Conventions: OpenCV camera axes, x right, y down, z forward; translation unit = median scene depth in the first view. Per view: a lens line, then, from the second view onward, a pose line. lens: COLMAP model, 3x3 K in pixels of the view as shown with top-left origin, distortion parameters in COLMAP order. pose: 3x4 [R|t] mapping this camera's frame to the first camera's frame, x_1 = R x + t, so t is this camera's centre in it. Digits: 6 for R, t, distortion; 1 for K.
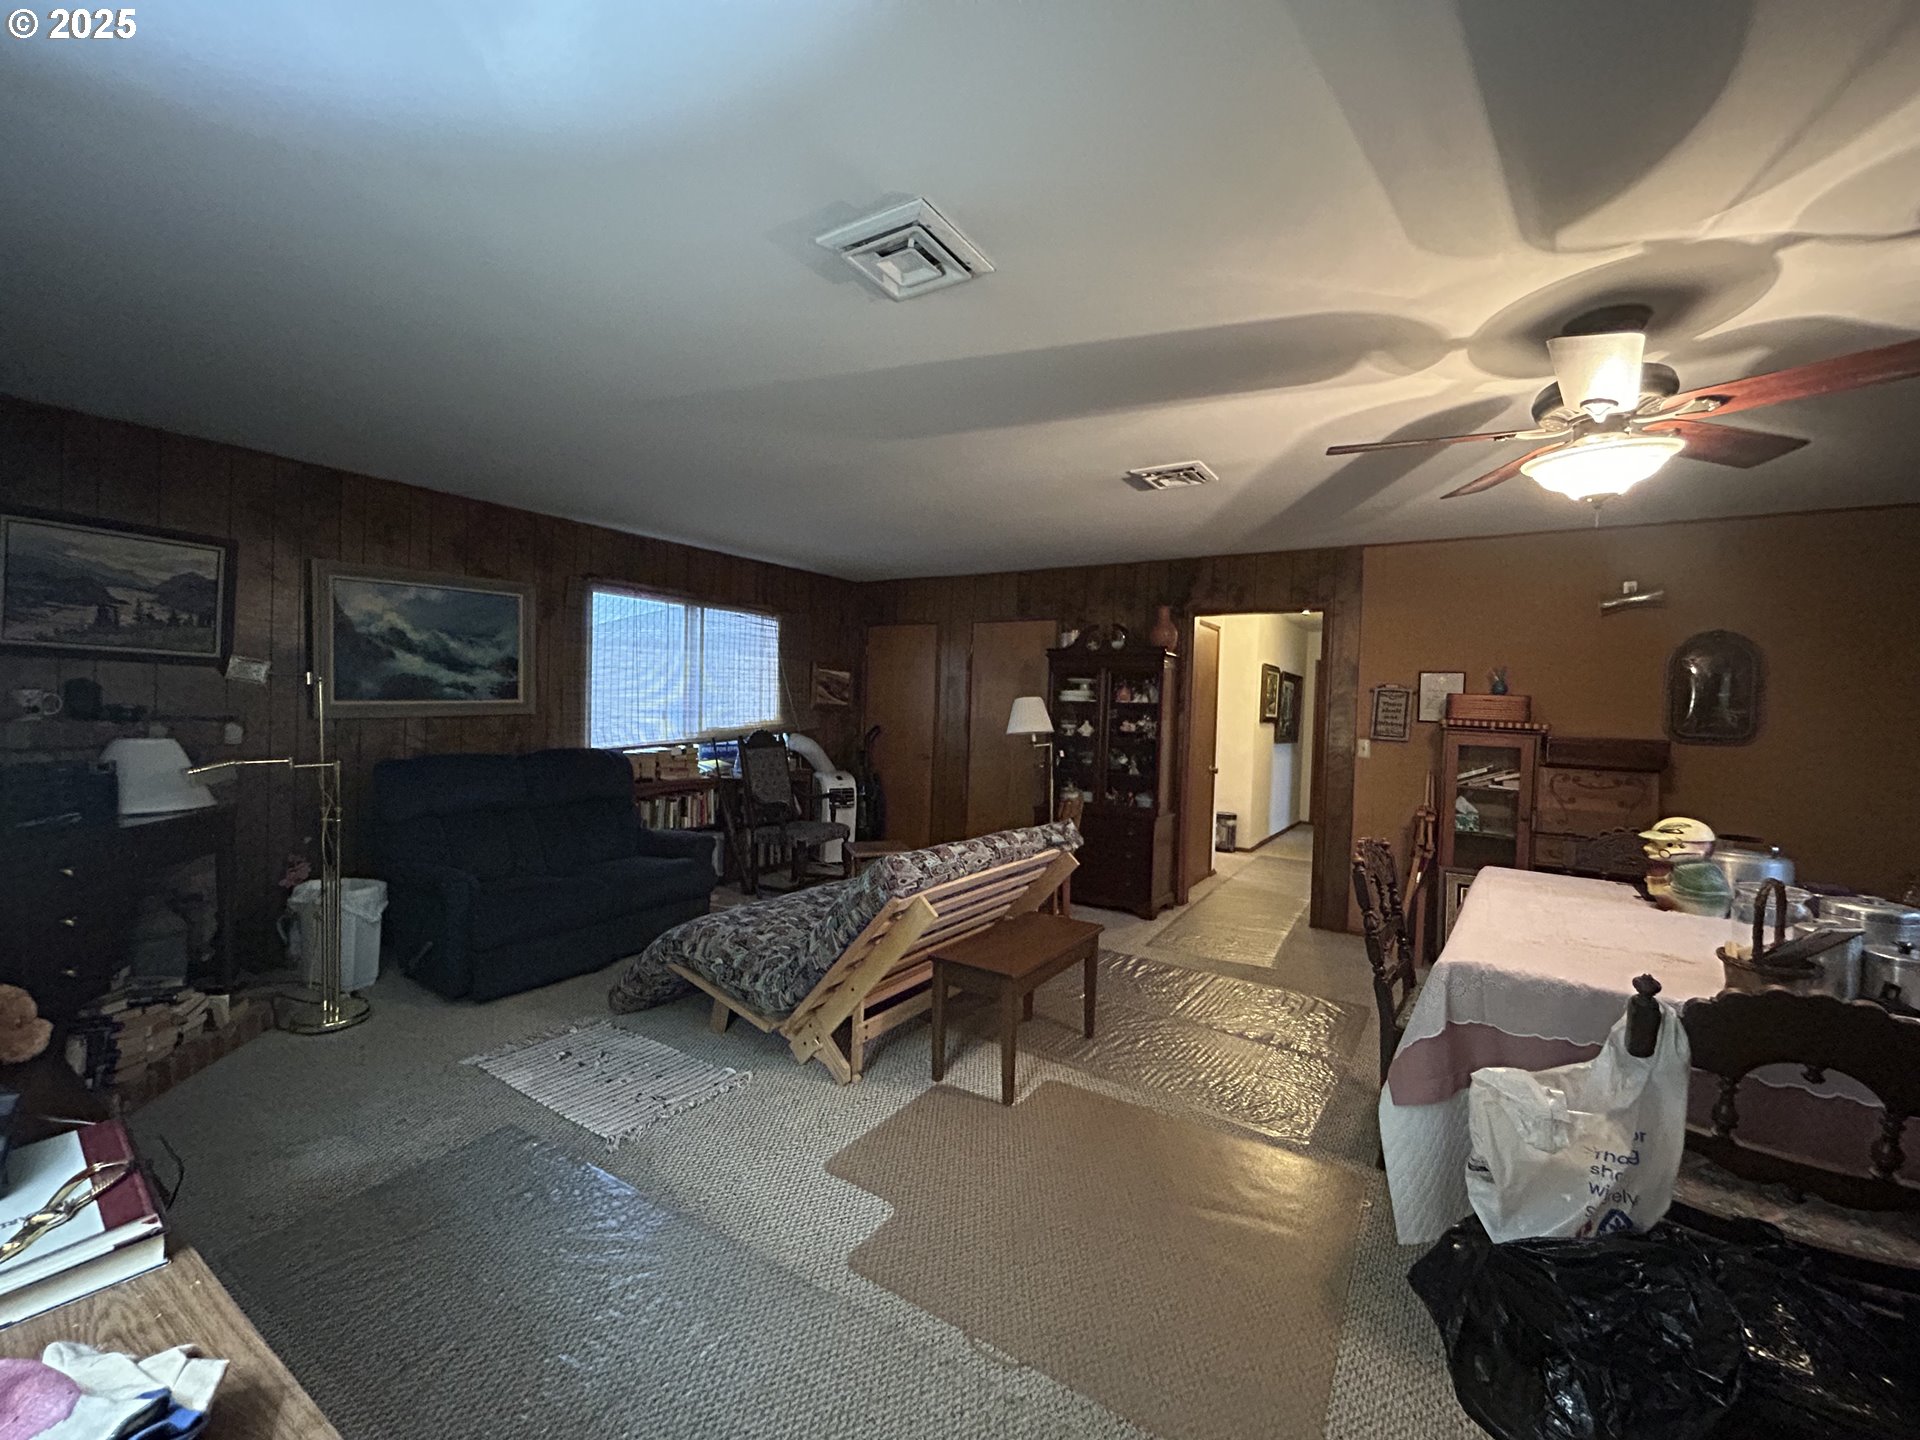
lens RADIAL K [[790.5, 0, 959.5], [0, 790.5, 728.1], [0, 0, 1]] dist [0.003920, -0.000003]
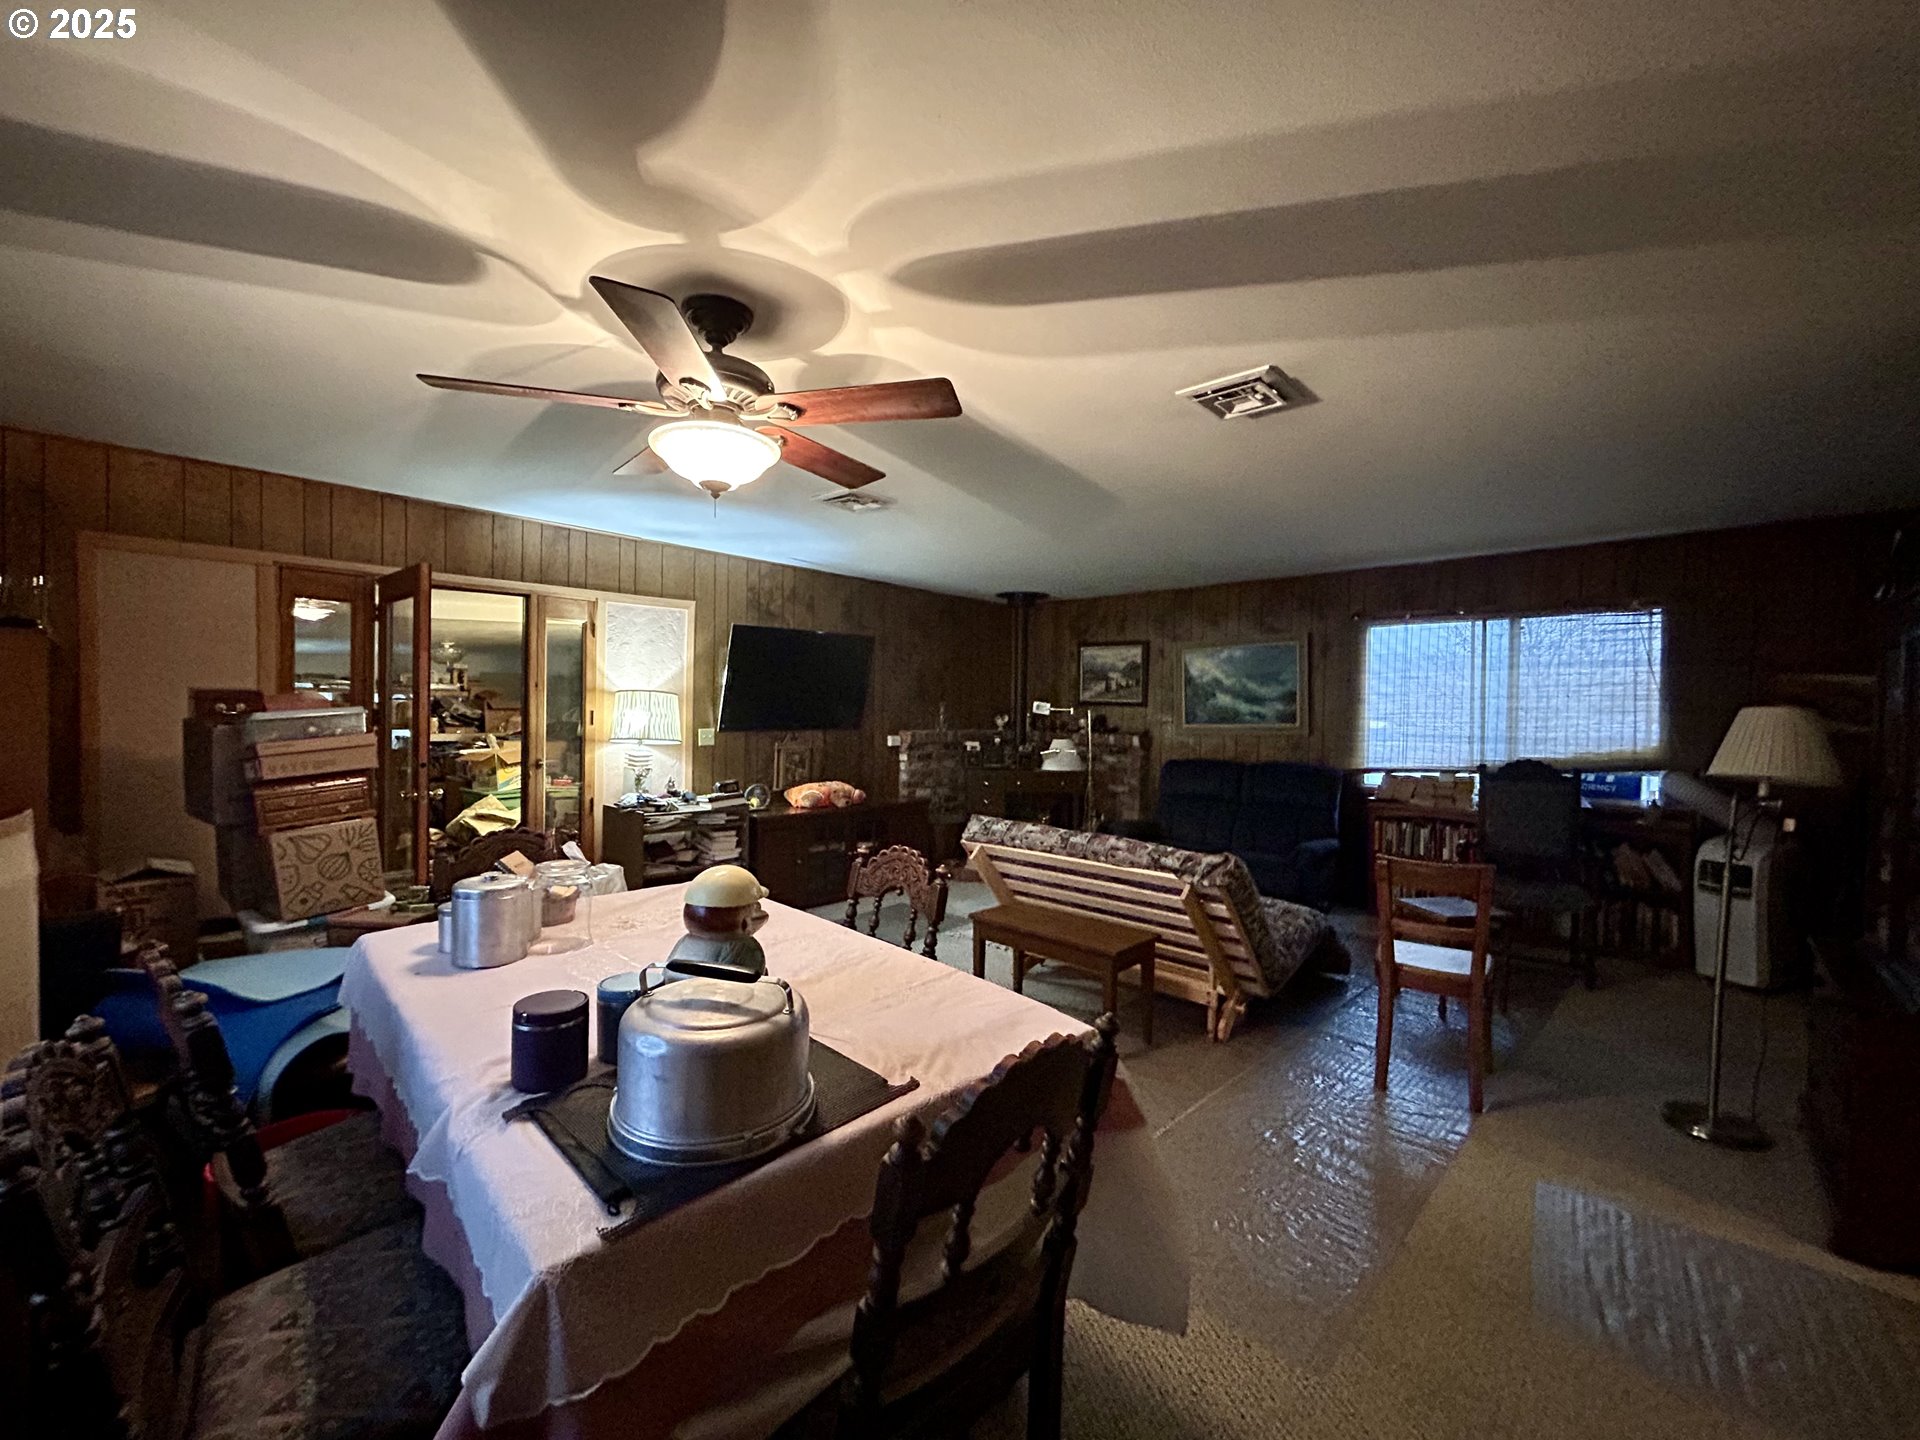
lens RADIAL K [[790.5, 0, 958.1], [0, 790.5, 719.7], [0, 0, 1]] dist [0.003920, -0.000003]
pose [[-0.183159, -0.020981, -0.982859, 0.897981], [-0.049106, 0.998719, -0.012168, -0.000193], [0.981856, 0.046036, -0.183954, 0.781187]]
